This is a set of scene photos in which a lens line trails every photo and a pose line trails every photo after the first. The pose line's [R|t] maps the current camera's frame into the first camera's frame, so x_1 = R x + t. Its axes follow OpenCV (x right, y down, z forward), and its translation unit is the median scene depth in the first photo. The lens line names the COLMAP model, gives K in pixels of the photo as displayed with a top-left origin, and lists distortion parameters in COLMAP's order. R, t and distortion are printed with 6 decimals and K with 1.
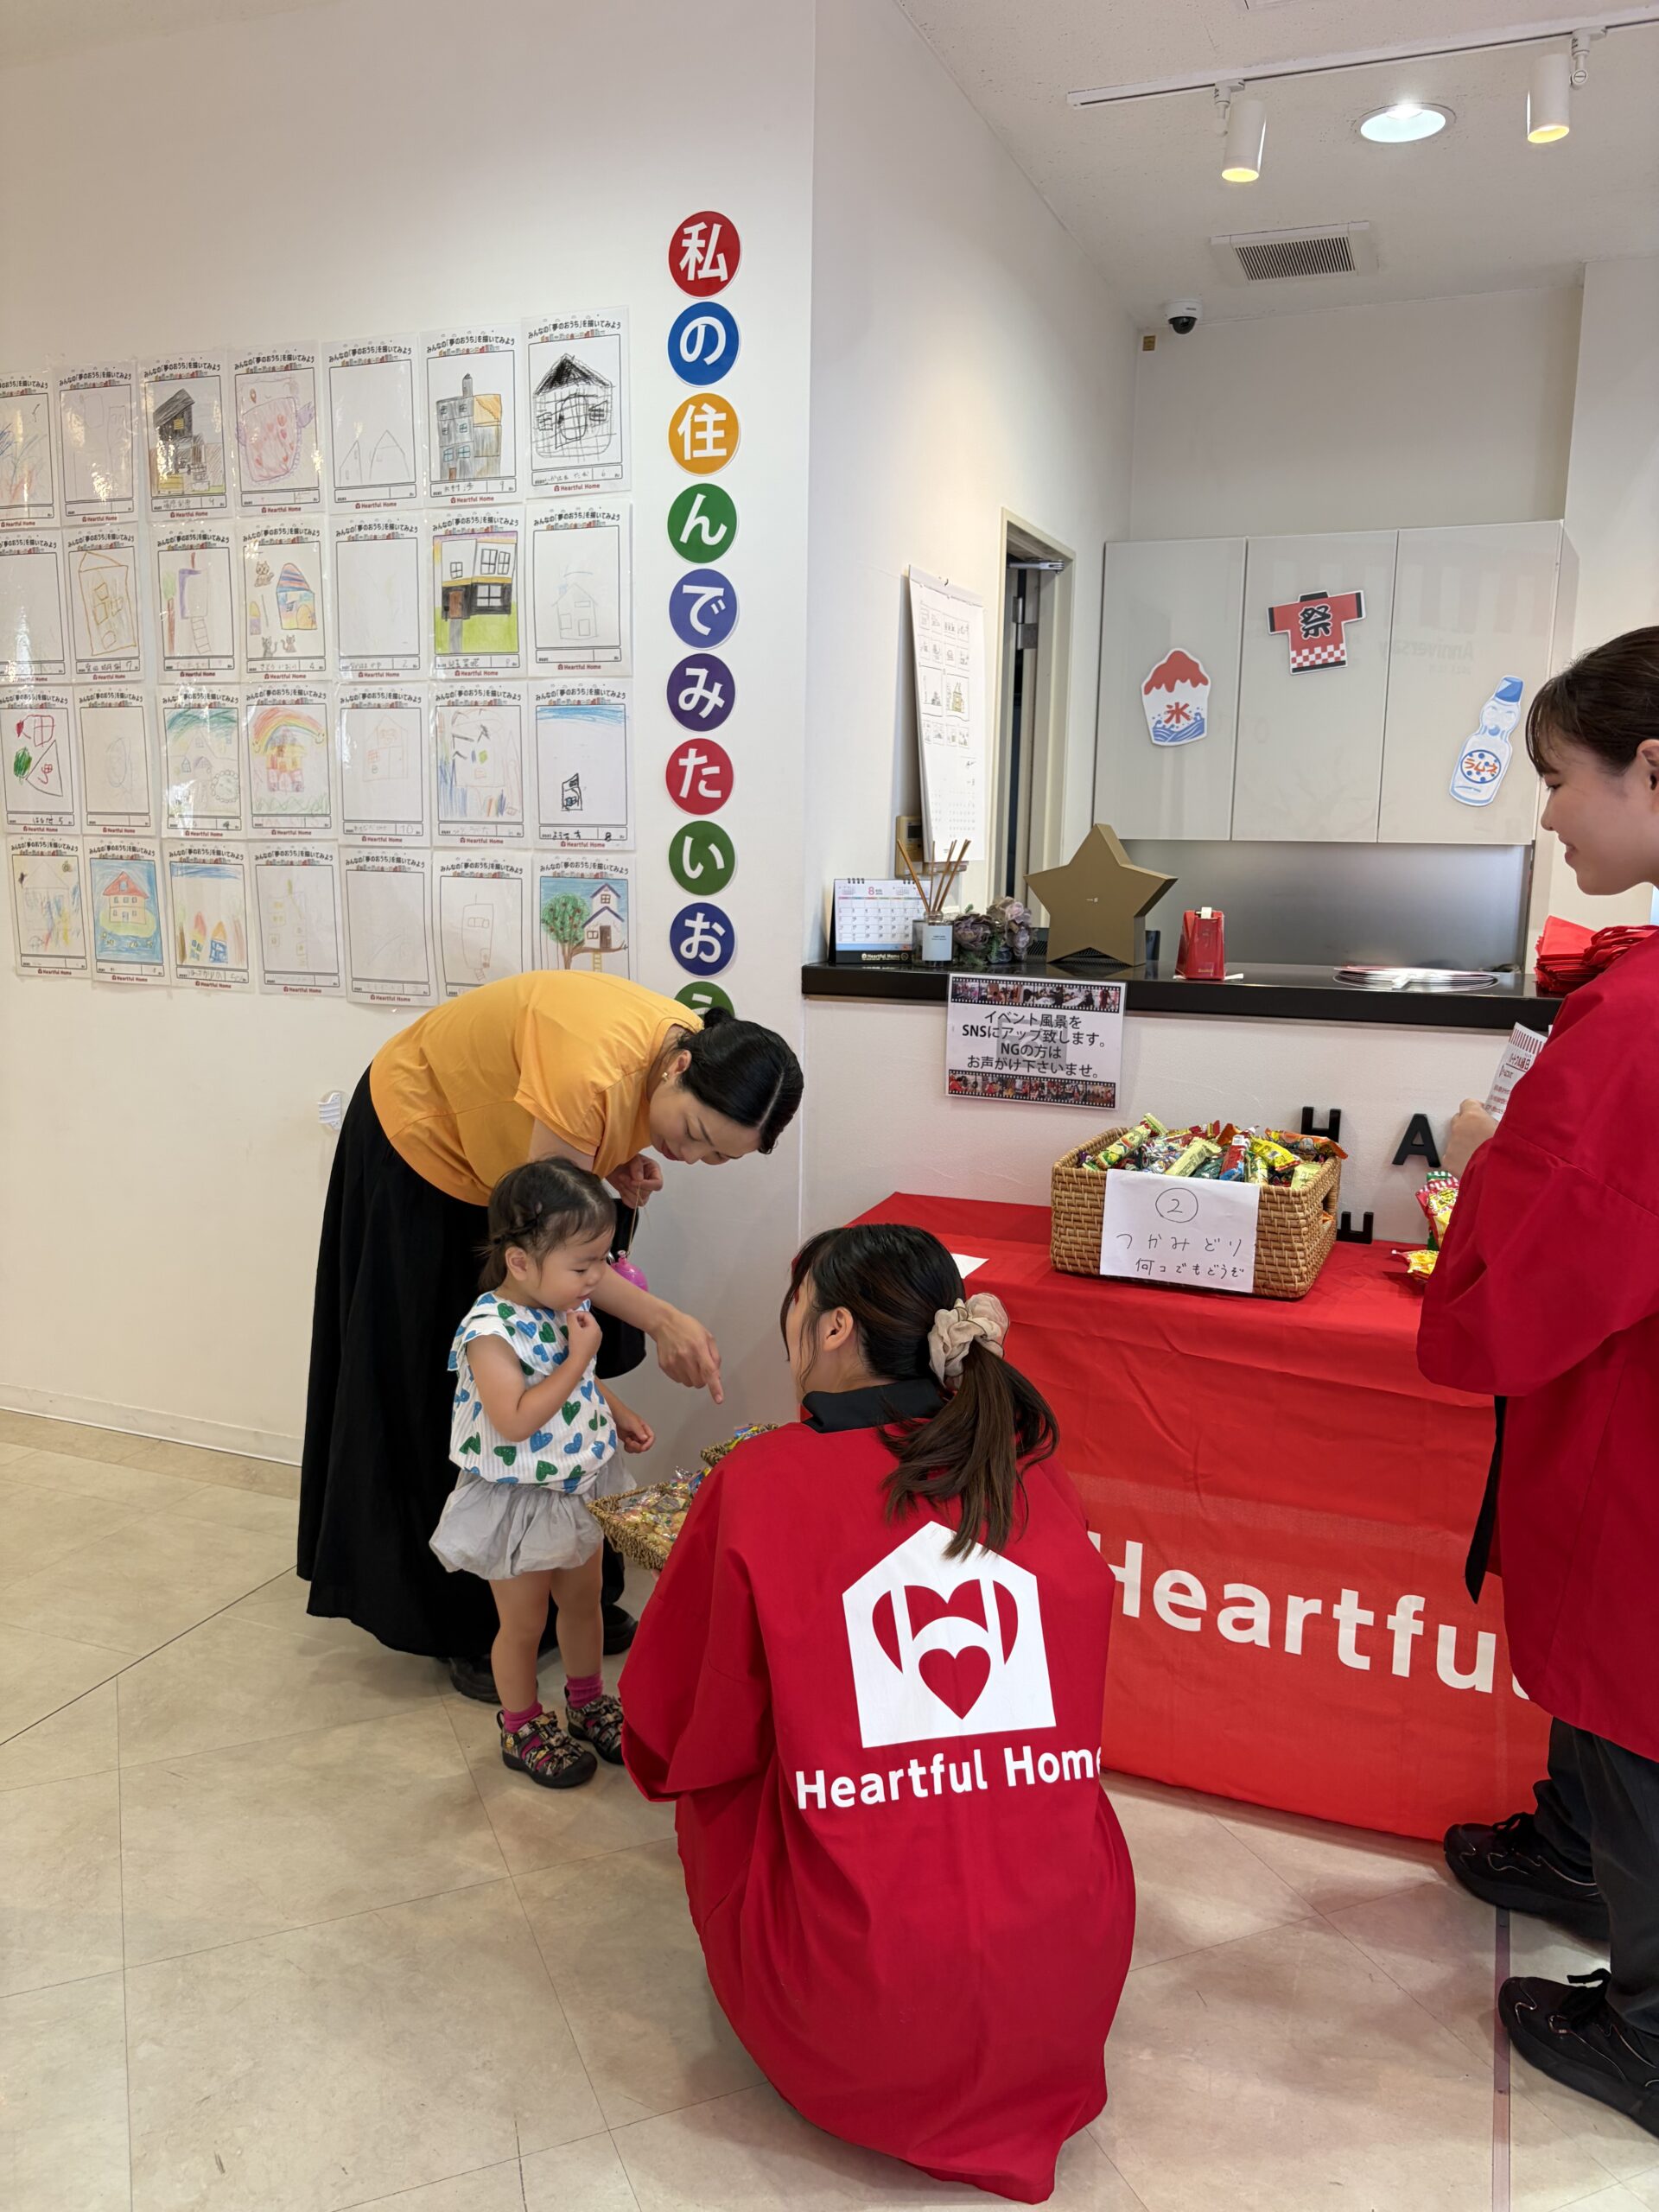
lens RADIAL K [[1684.1, 0, 829.5], [0, 1684.1, 1106.0], [0, 0, 1]] dist [-0.036863, 0.058671]
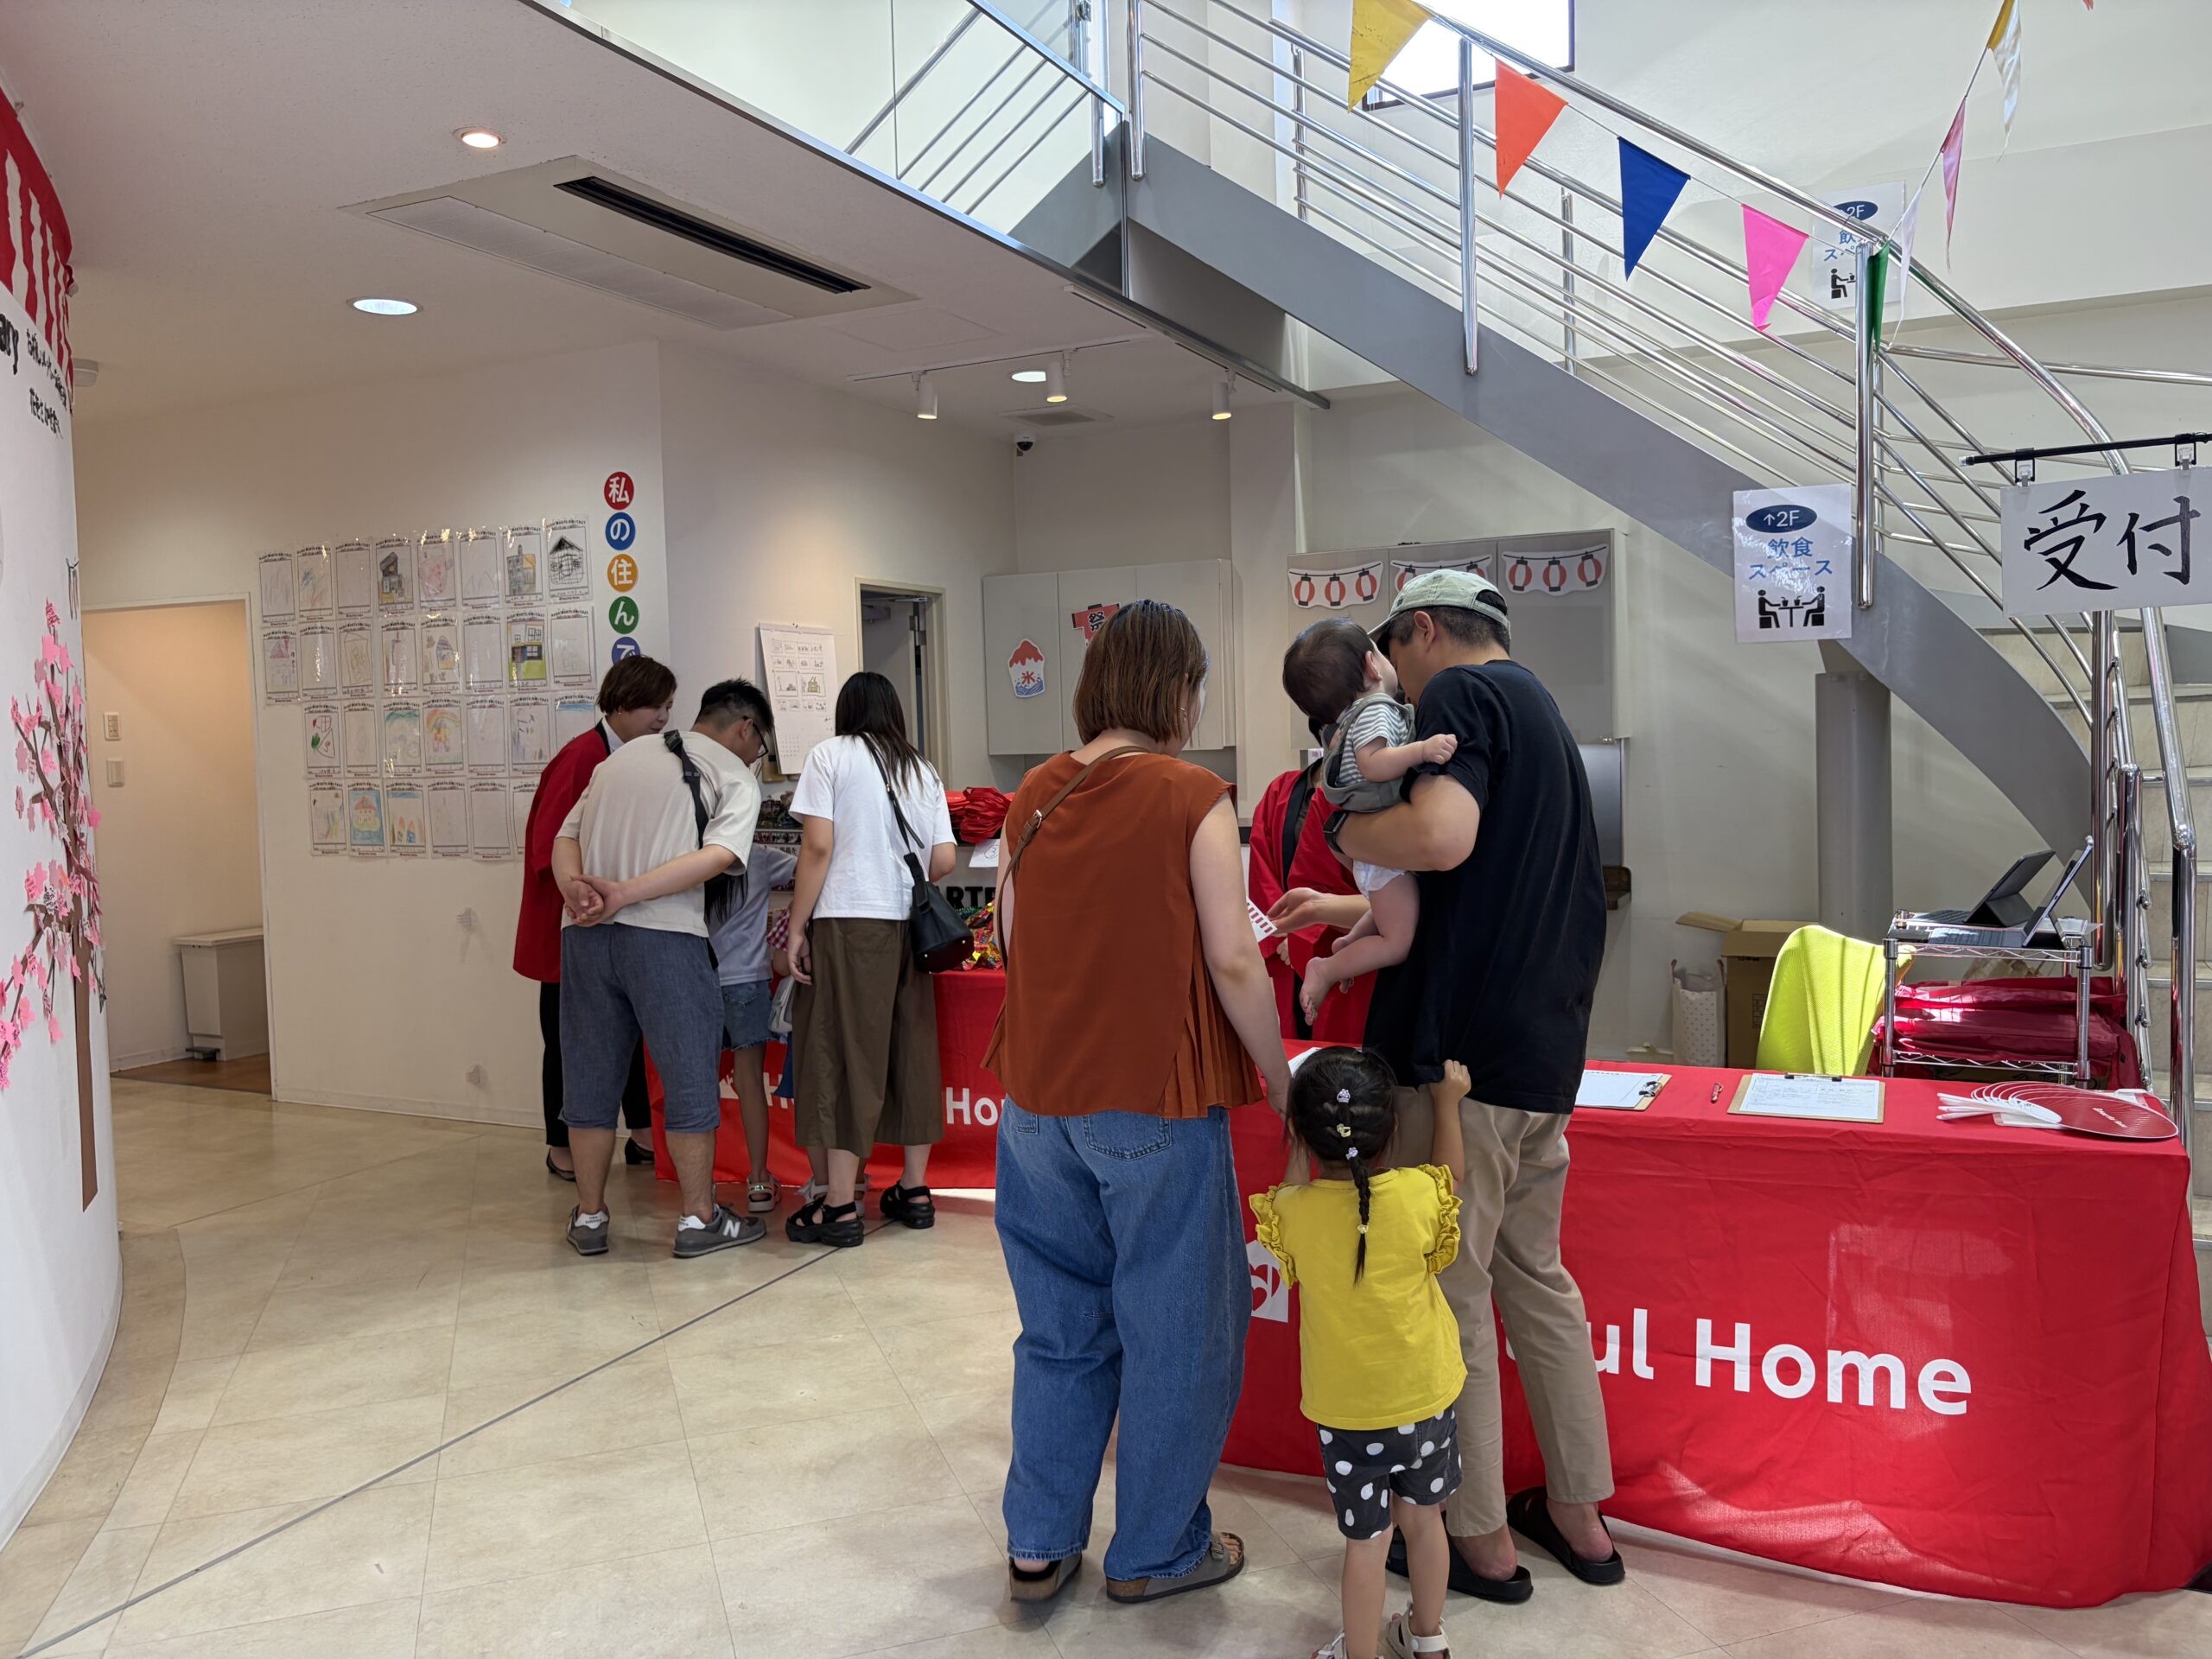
lens RADIAL K [[1650.7, 0, 1145.4], [0, 1650.7, 819.3], [0, 0, 1]] dist [-0.042039, -0.004110]
pose [[0.998362, -0.037130, -0.043529, 0.575725], [0.031637, 0.992184, -0.120710, 0.145419], [0.047671, 0.119135, 0.991733, -0.834825]]
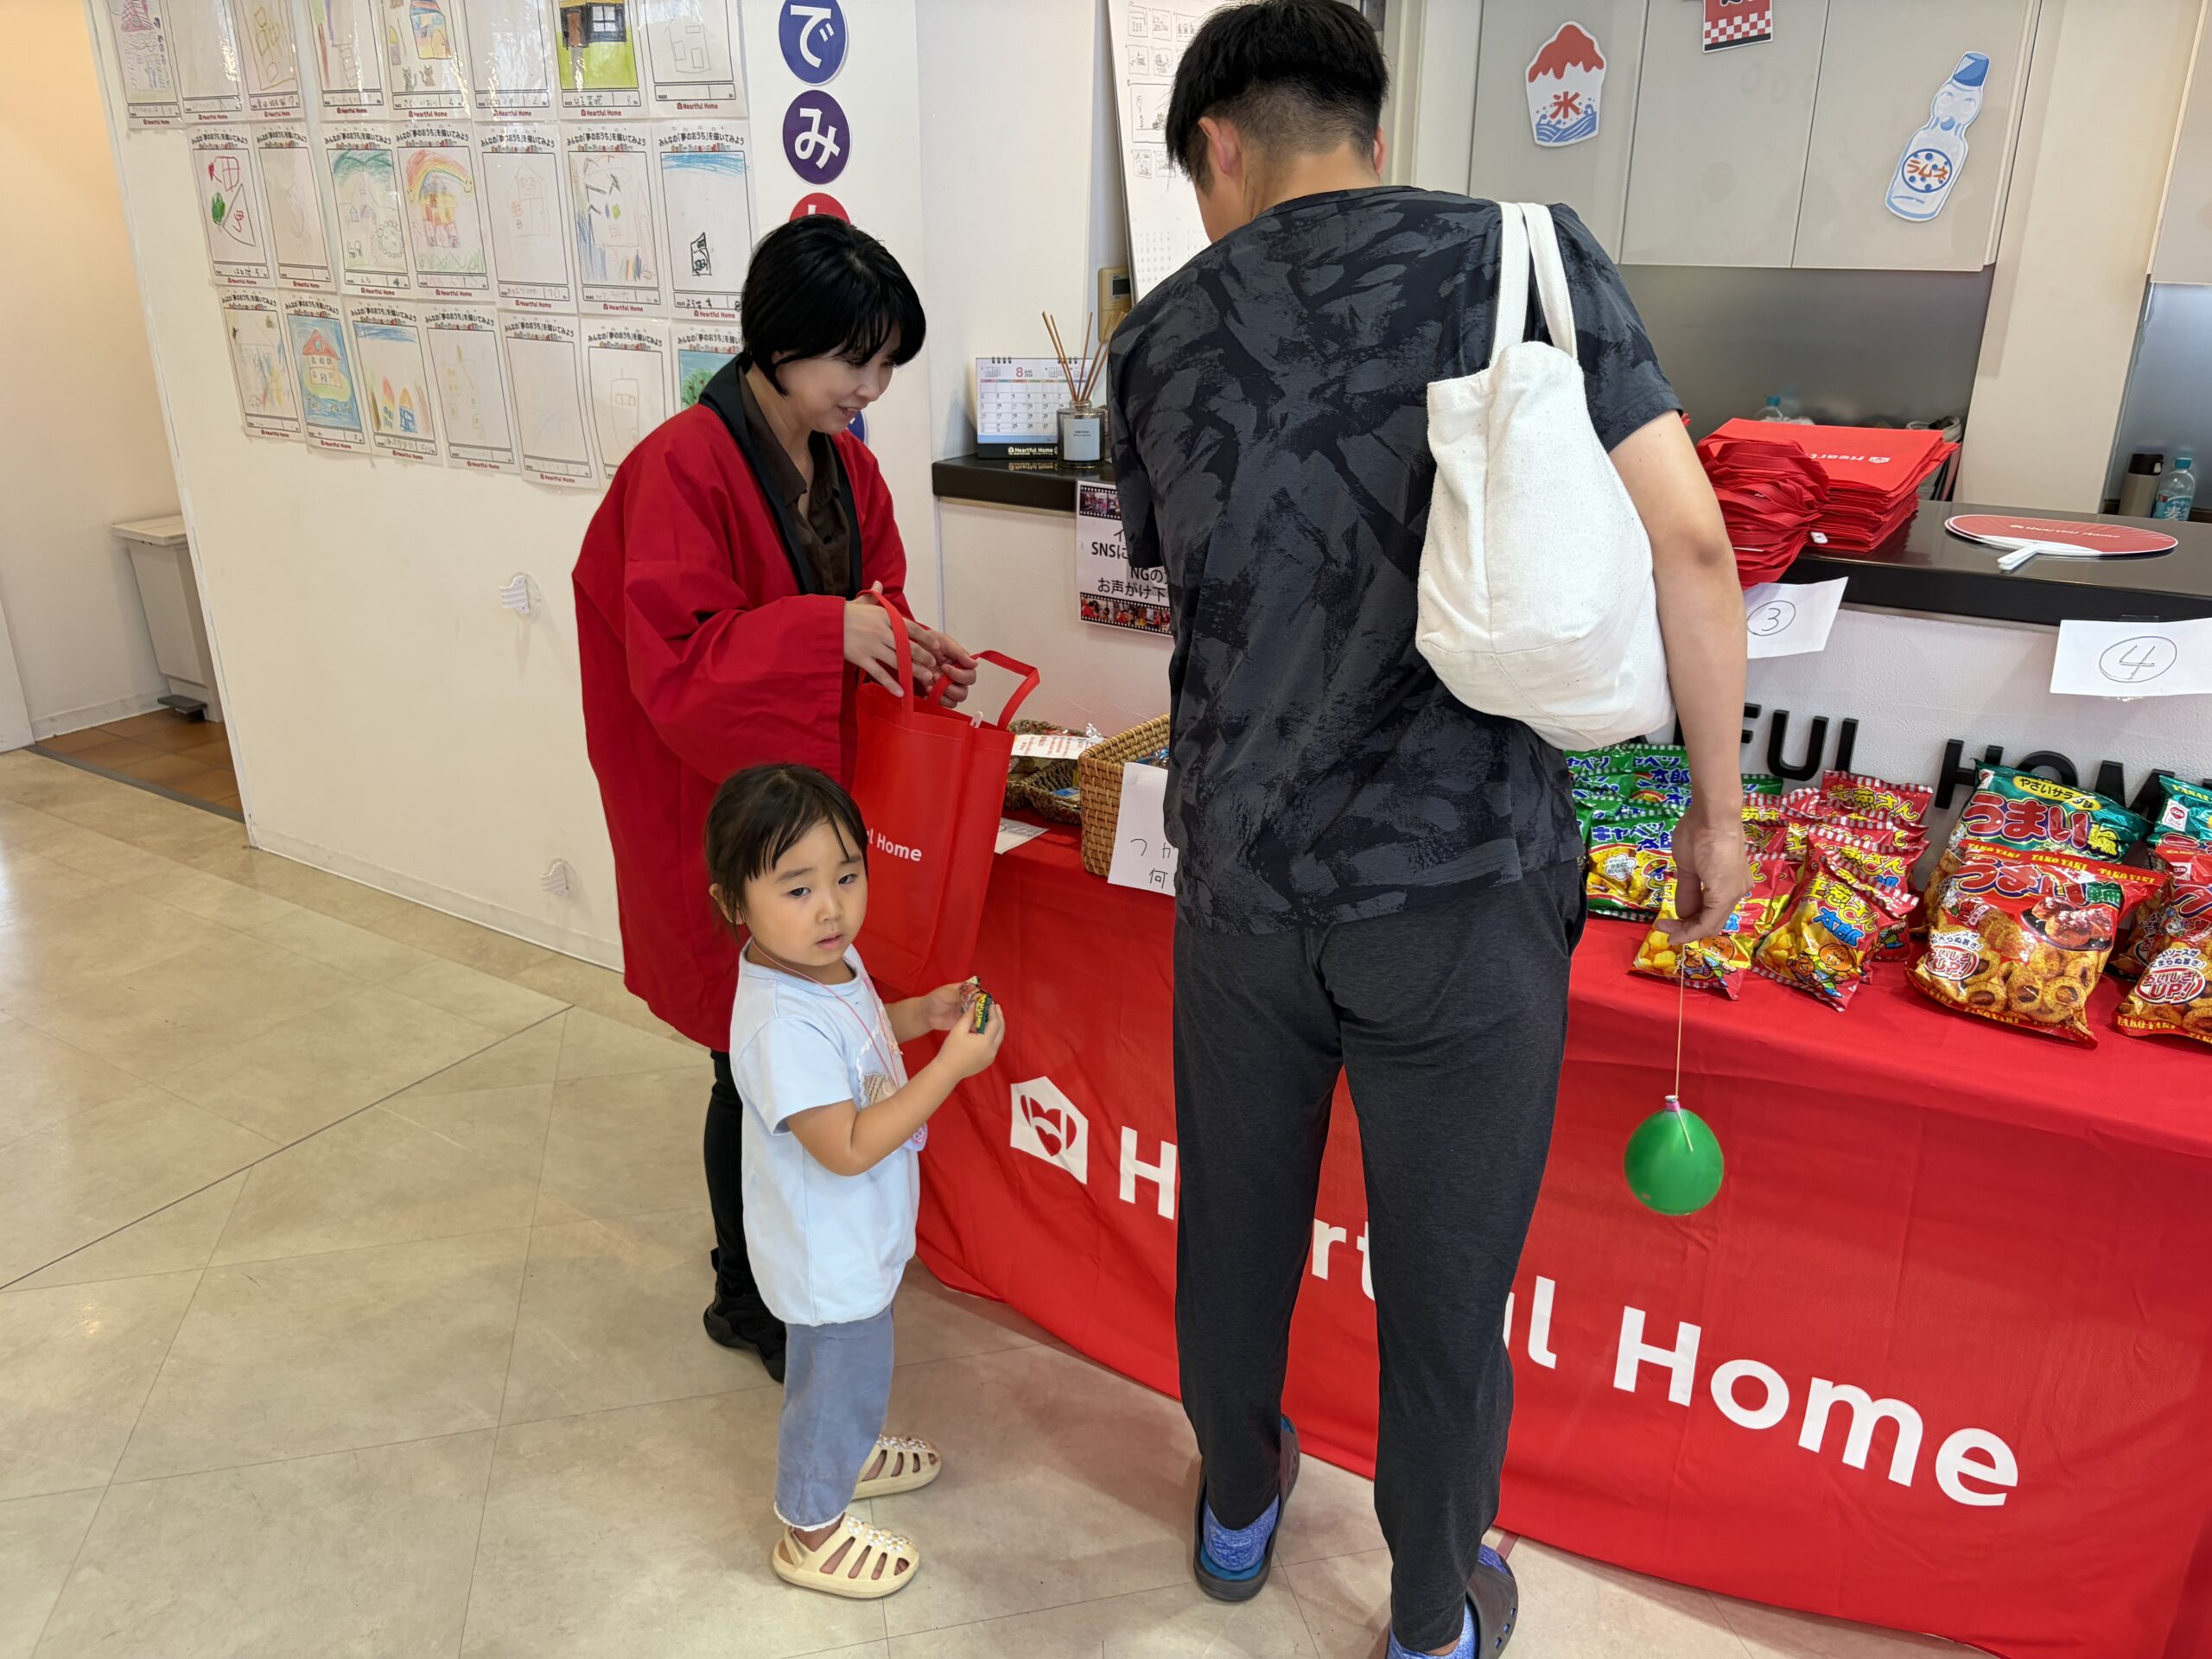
lens RADIAL K [[1693.1, 0, 1106.0], [0, 1693.1, 829.5], [0, 0, 1]] dist [0.014052, -0.002276]
pose [[0.983079, 0.052150, -0.175602, 0.223619], [-0.016242, 0.979659, 0.200012, -0.068392], [0.182461, -0.193776, 0.963929, 0.104919]]
